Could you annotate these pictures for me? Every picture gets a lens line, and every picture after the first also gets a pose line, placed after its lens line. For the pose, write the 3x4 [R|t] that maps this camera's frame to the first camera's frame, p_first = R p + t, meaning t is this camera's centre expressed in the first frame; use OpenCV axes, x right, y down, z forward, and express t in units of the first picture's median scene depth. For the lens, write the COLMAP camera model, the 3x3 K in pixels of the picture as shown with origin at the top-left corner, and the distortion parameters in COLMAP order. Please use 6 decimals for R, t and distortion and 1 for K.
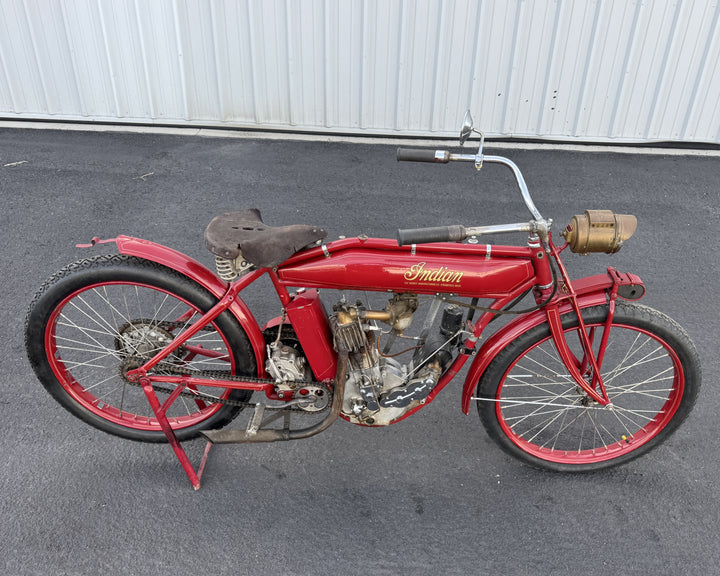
lens RADIAL K [[611.3, 0, 358.2], [0, 611.3, 310.1], [0, 0, 1]] dist [0.057912, -0.011967]
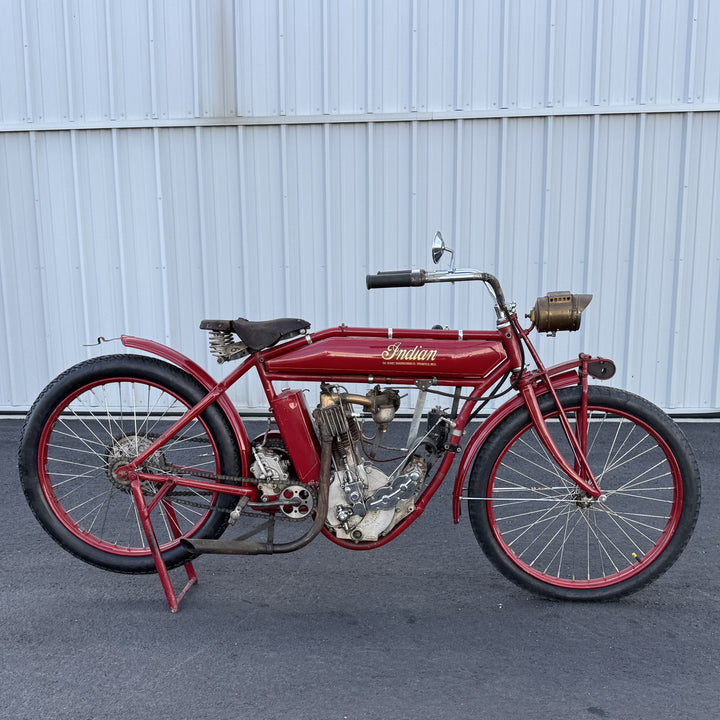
lens RADIAL K [[860.7, 0, 335.1], [0, 860.7, 472.9], [0, 0, 1]] dist [0.083153, -0.001234]
pose [[0.998135, -0.021715, -0.057045, 0.066602], [0.001420, 0.942589, -0.333953, 0.564932], [0.061021, 0.333250, 0.940862, -0.311527]]
